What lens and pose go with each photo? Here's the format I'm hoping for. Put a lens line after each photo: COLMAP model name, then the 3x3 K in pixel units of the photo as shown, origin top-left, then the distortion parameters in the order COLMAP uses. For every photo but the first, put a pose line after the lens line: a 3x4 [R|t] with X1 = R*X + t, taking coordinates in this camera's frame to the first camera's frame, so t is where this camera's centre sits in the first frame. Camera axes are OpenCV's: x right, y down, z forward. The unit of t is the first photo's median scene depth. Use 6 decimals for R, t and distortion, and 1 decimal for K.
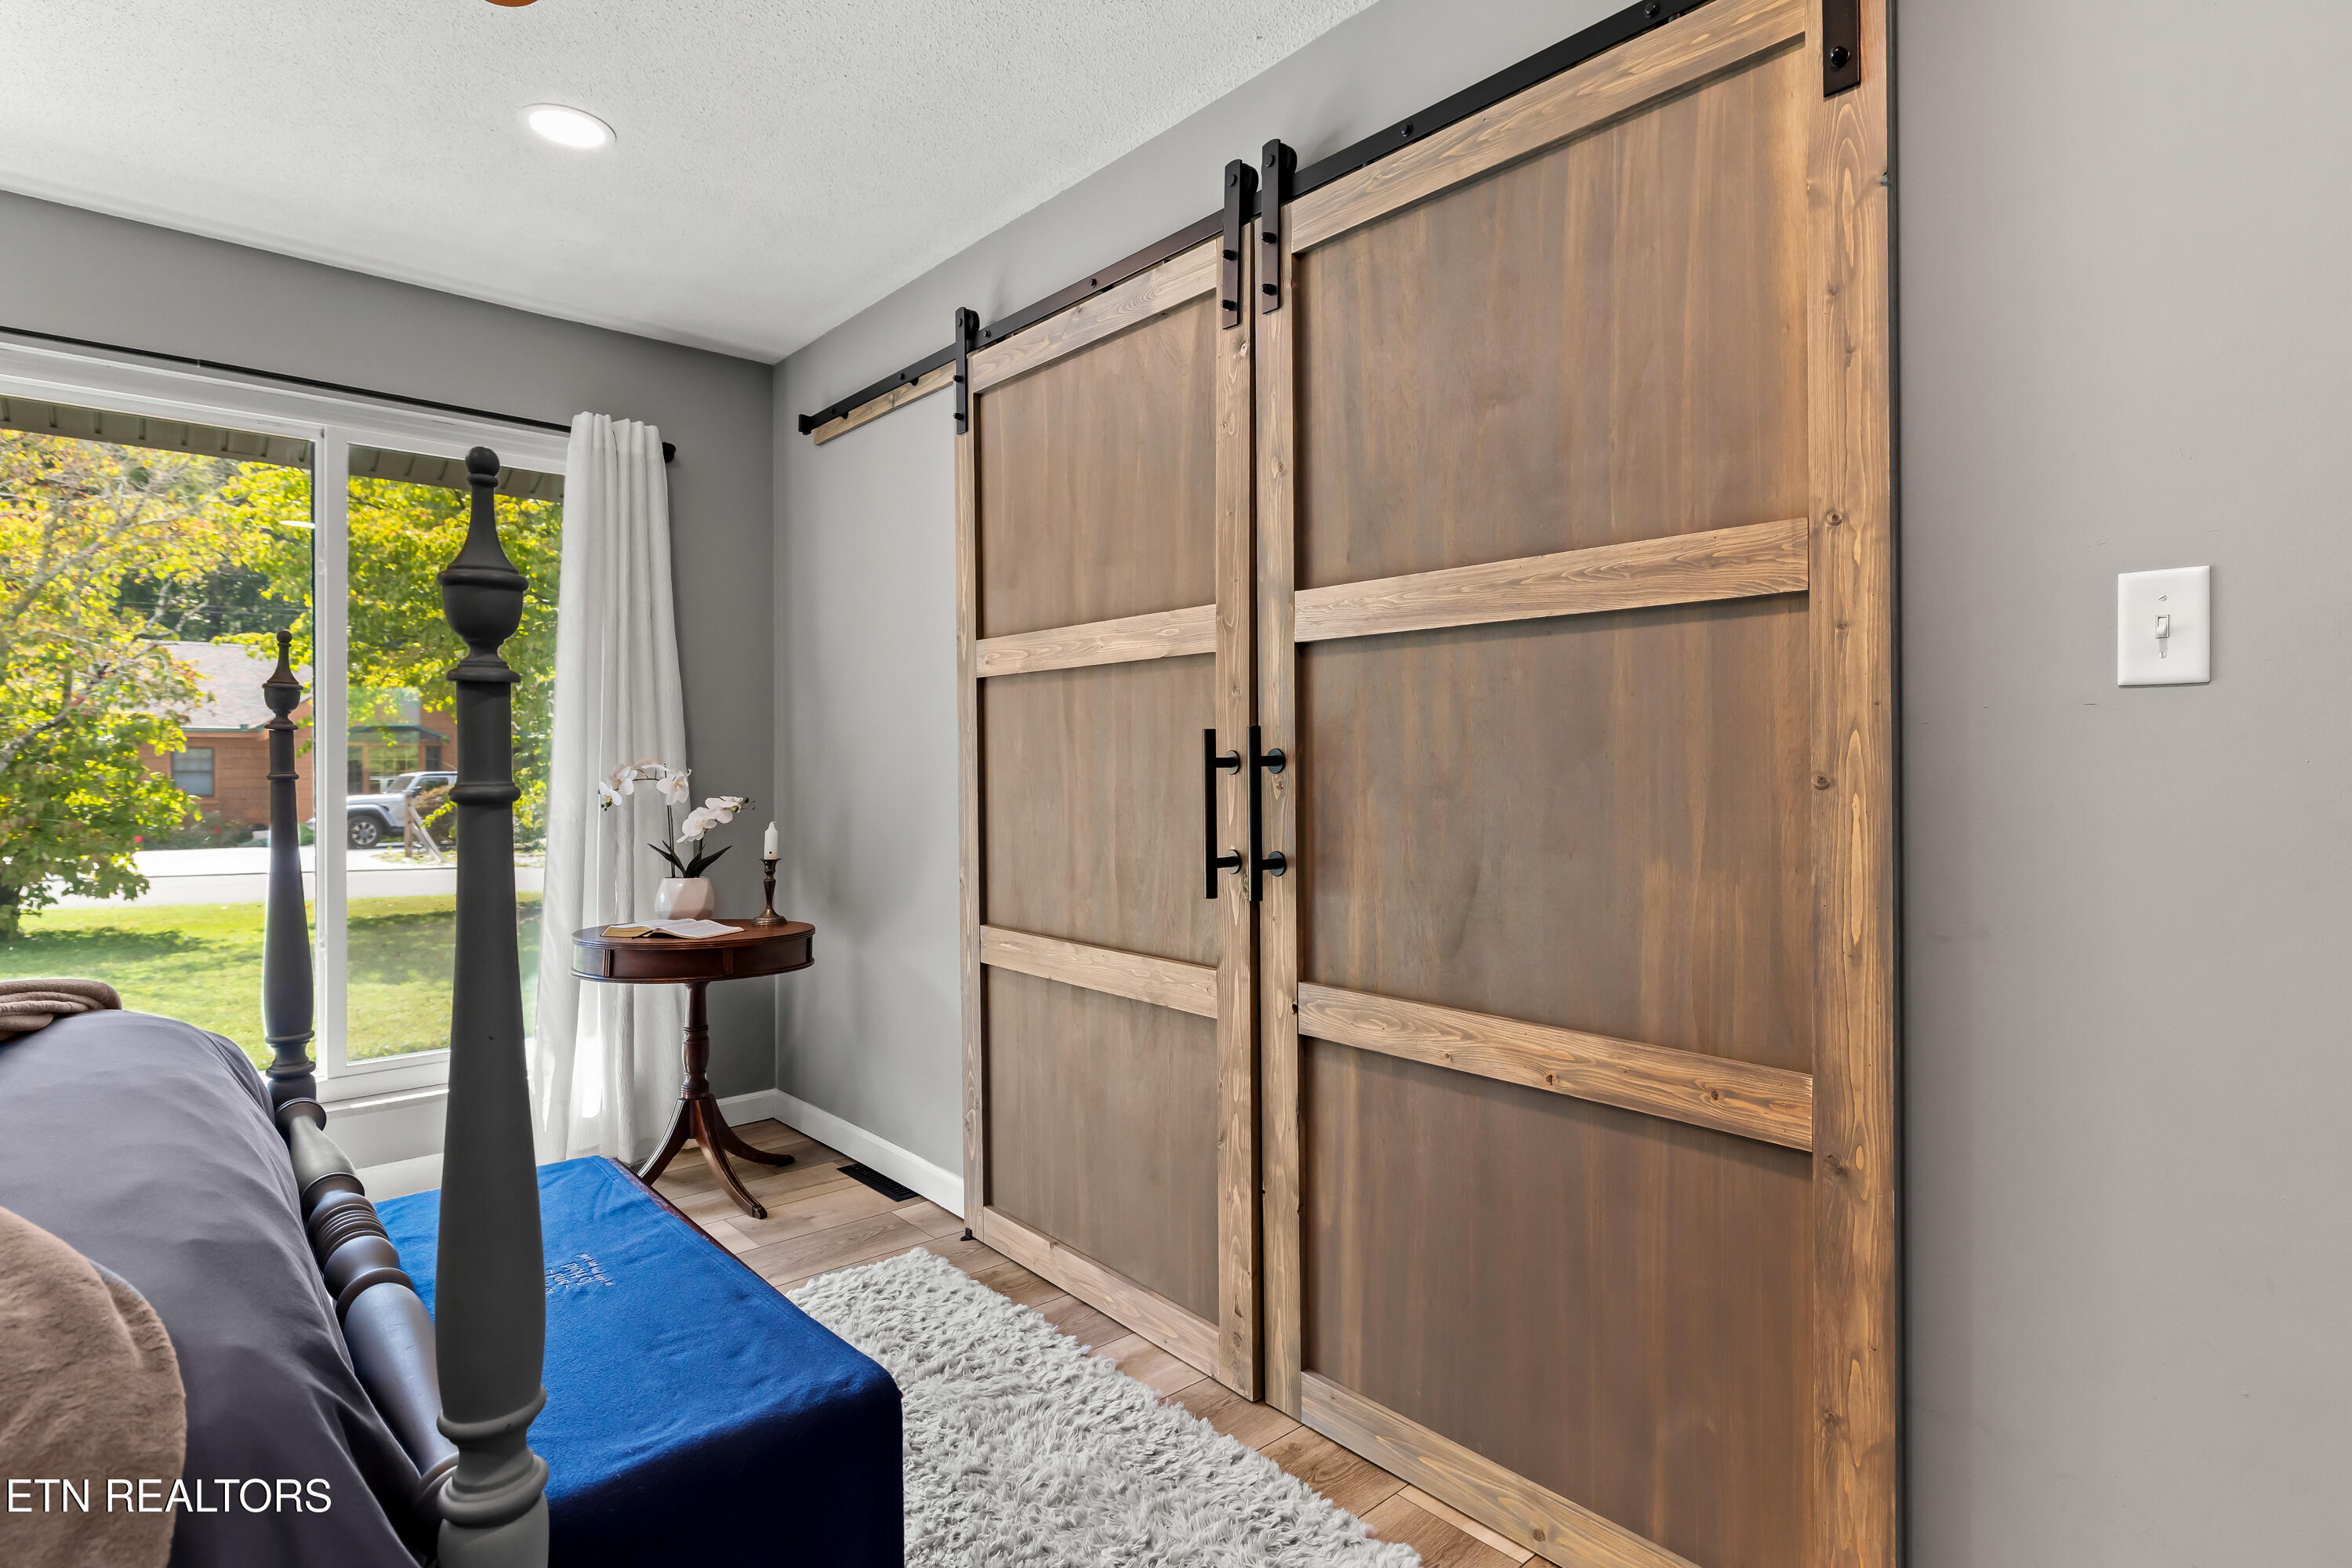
lens RADIAL K [[1190.9, 0, 1181.0], [0, 1190.9, 763.4], [0, 0, 1]] dist [-0.000125, 0.000698]
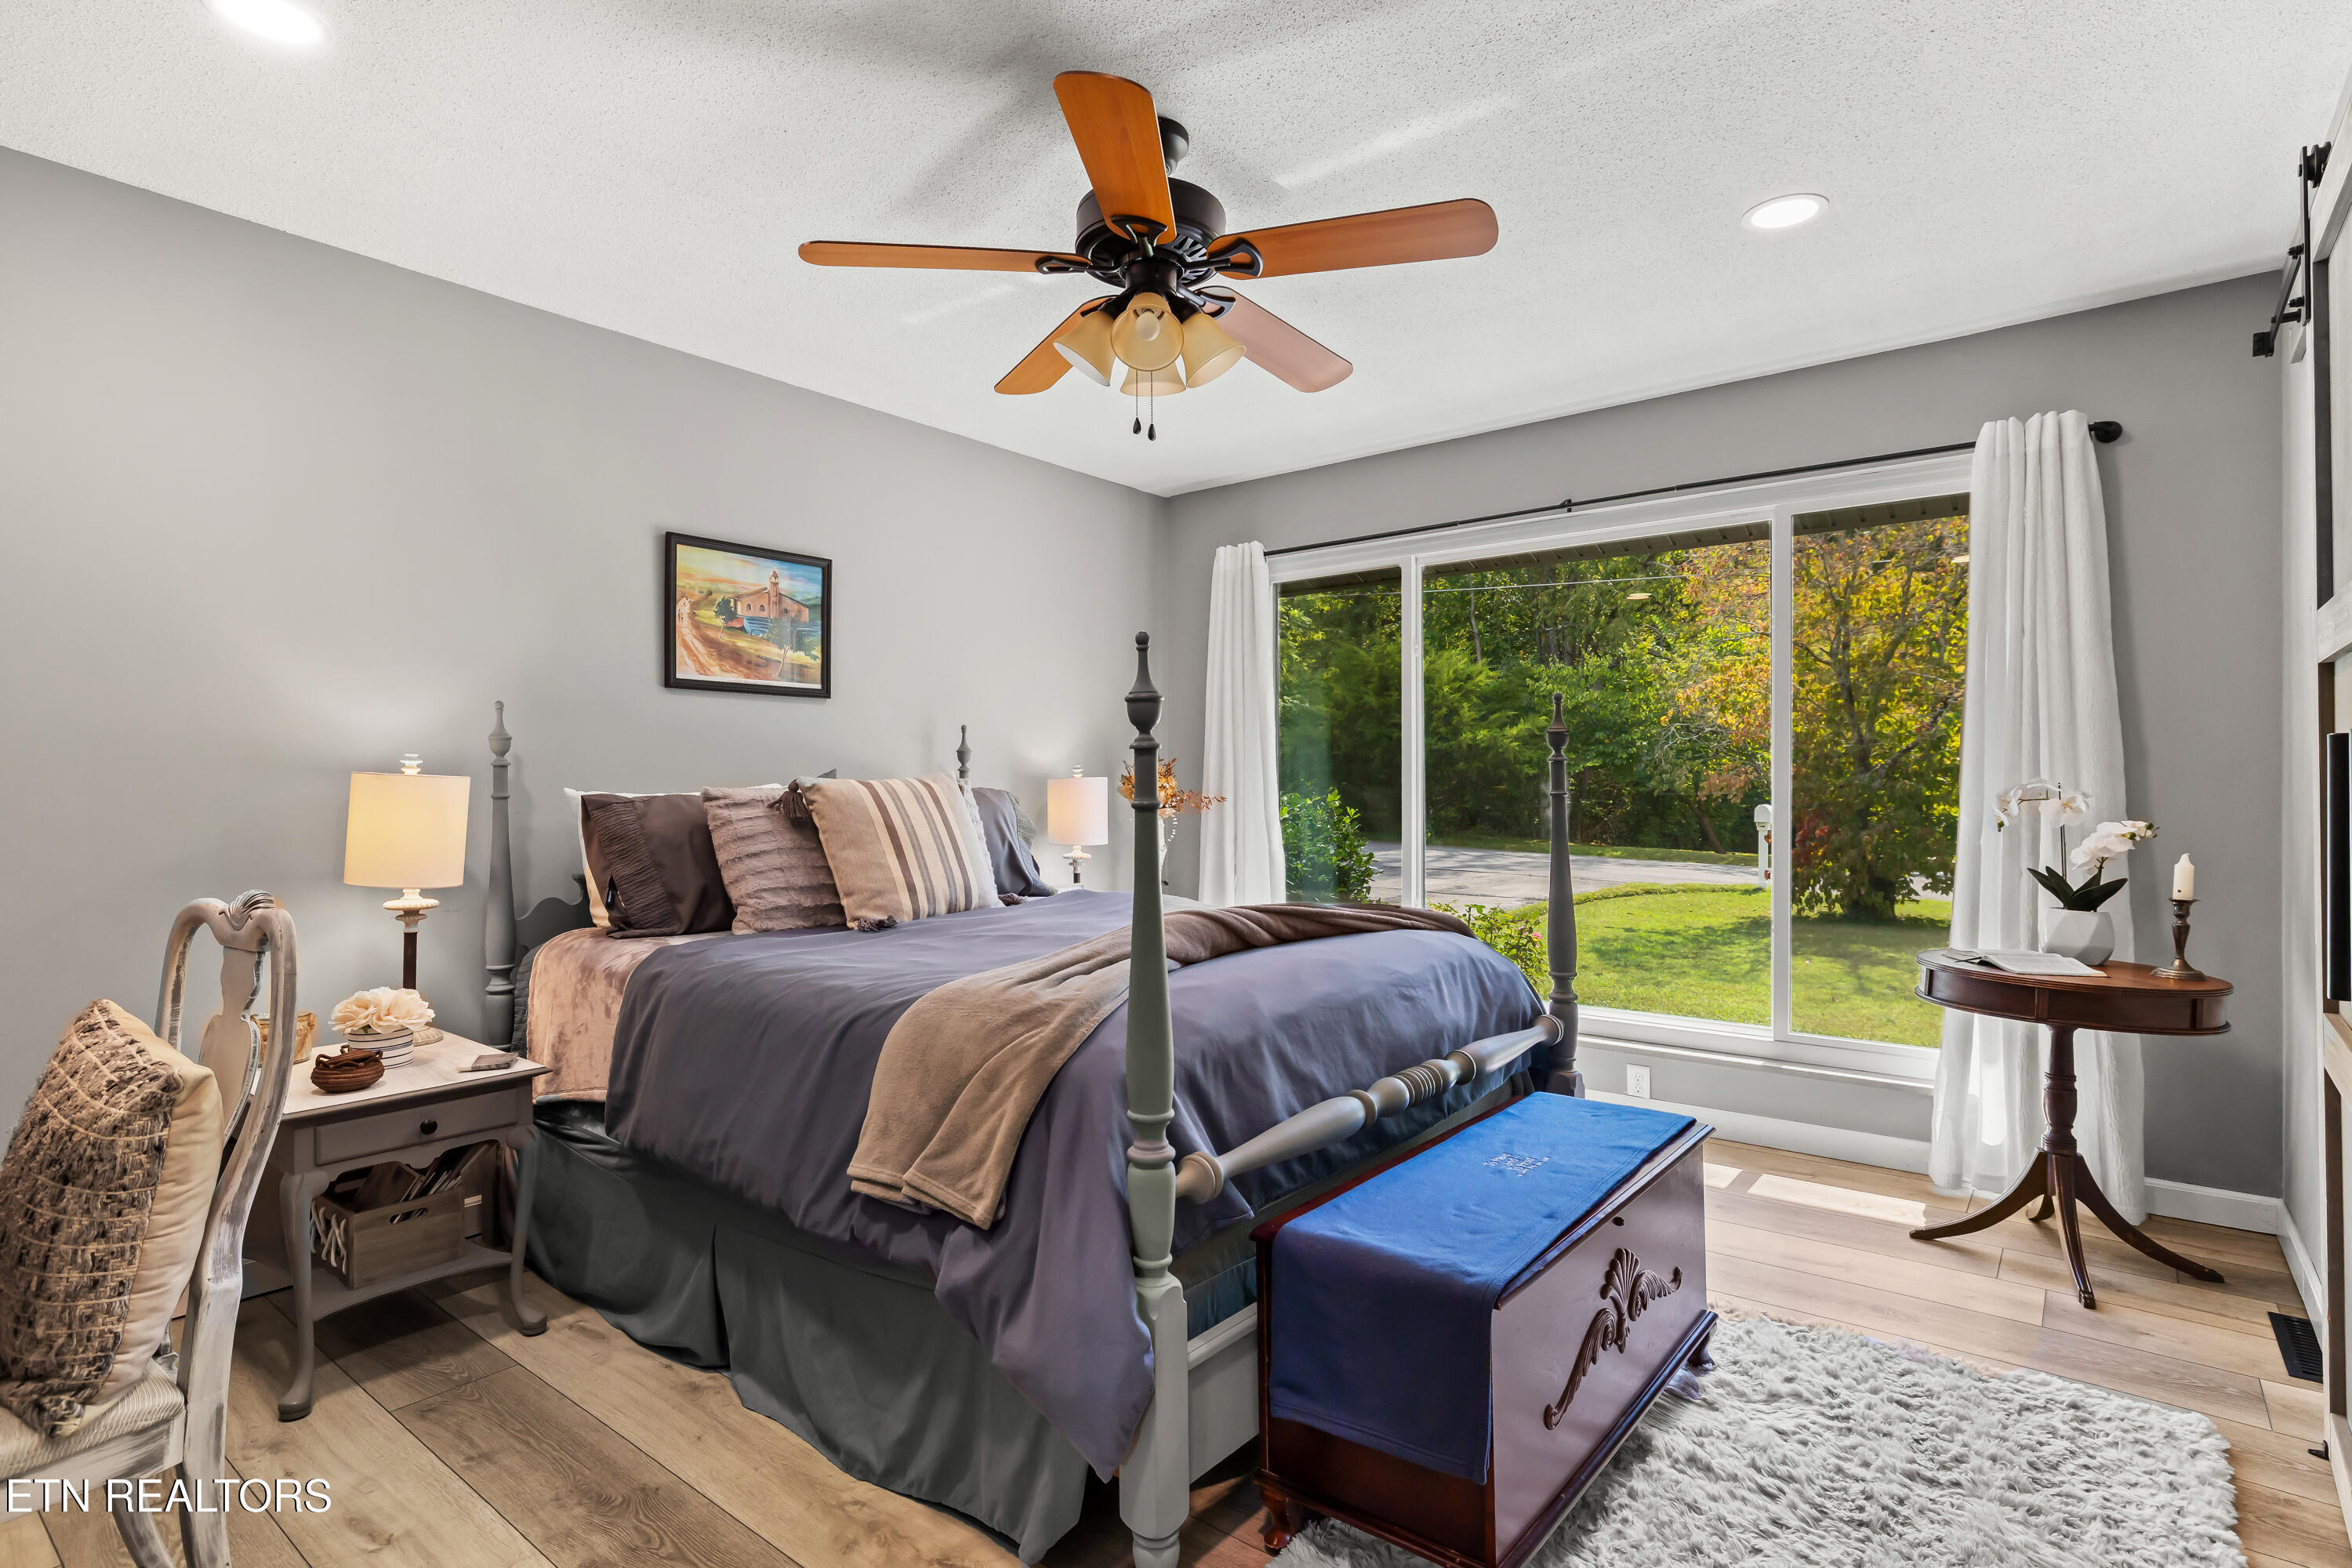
lens RADIAL K [[1190.9, 0, 1181.3], [0, 1190.9, 790.2], [0, 0, 1]] dist [-0.000125, 0.000698]
pose [[0.147568, 0.005931, -0.989034, 0.374949], [0.004353, 0.999968, 0.006647, -0.003135], [0.989042, -0.005286, 0.147538, 0.204365]]
